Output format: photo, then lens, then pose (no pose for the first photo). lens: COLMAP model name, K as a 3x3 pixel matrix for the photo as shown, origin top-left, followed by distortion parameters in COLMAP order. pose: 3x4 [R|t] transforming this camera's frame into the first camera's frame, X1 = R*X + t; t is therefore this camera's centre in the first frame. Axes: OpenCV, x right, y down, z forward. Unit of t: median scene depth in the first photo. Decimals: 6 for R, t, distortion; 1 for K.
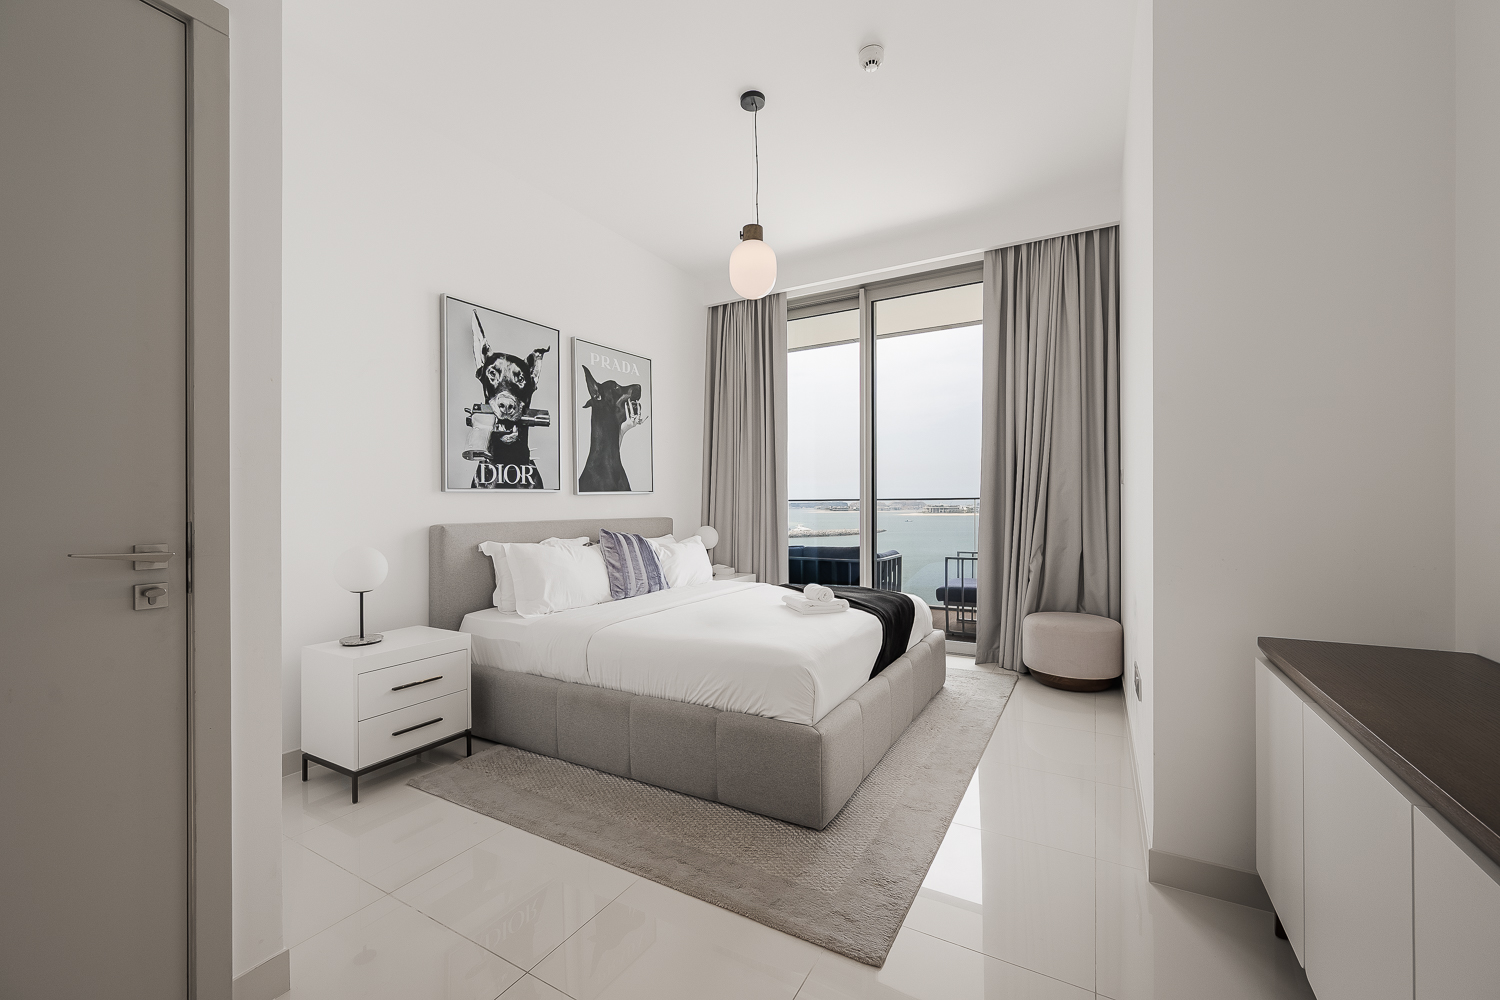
lens RADIAL K [[602.0, 0, 750.0], [0, 602.0, 500.0], [0, 0, 1]] dist [-0.000530, 0.000349]
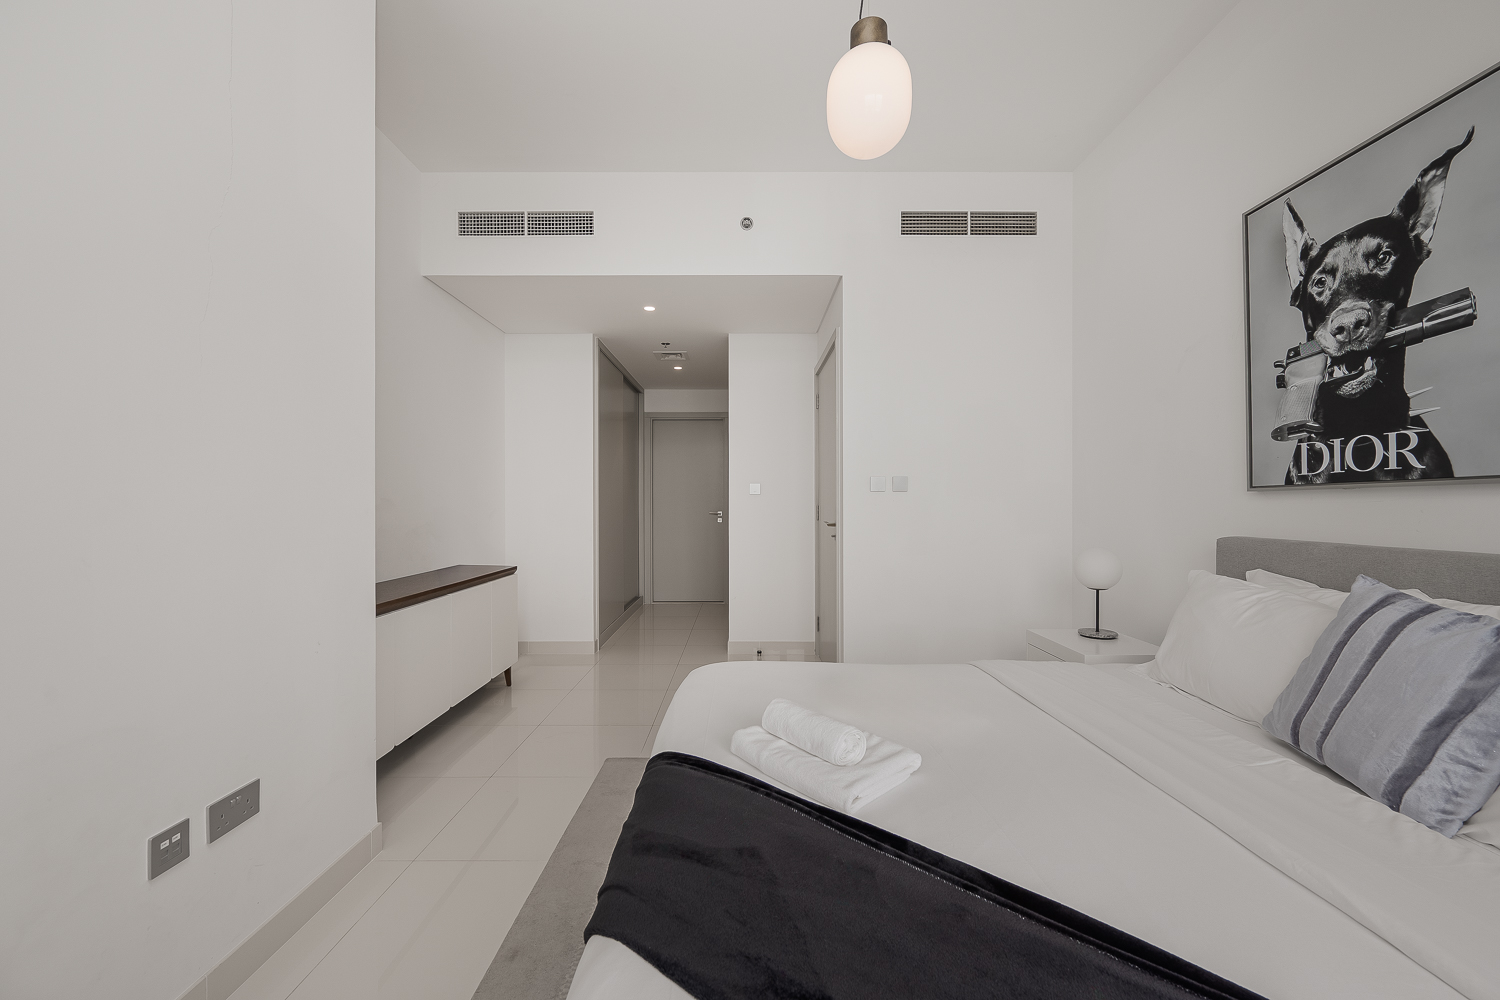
lens RADIAL K [[602.0, 0, 750.0], [0, 602.0, 500.0], [0, 0, 1]] dist [-0.000530, 0.000349]
pose [[-0.861117, 0.000512, -0.508406, 0.326880], [0.004396, 0.999970, -0.006438, -0.002006], [0.508387, -0.007778, -0.861094, 1.201388]]
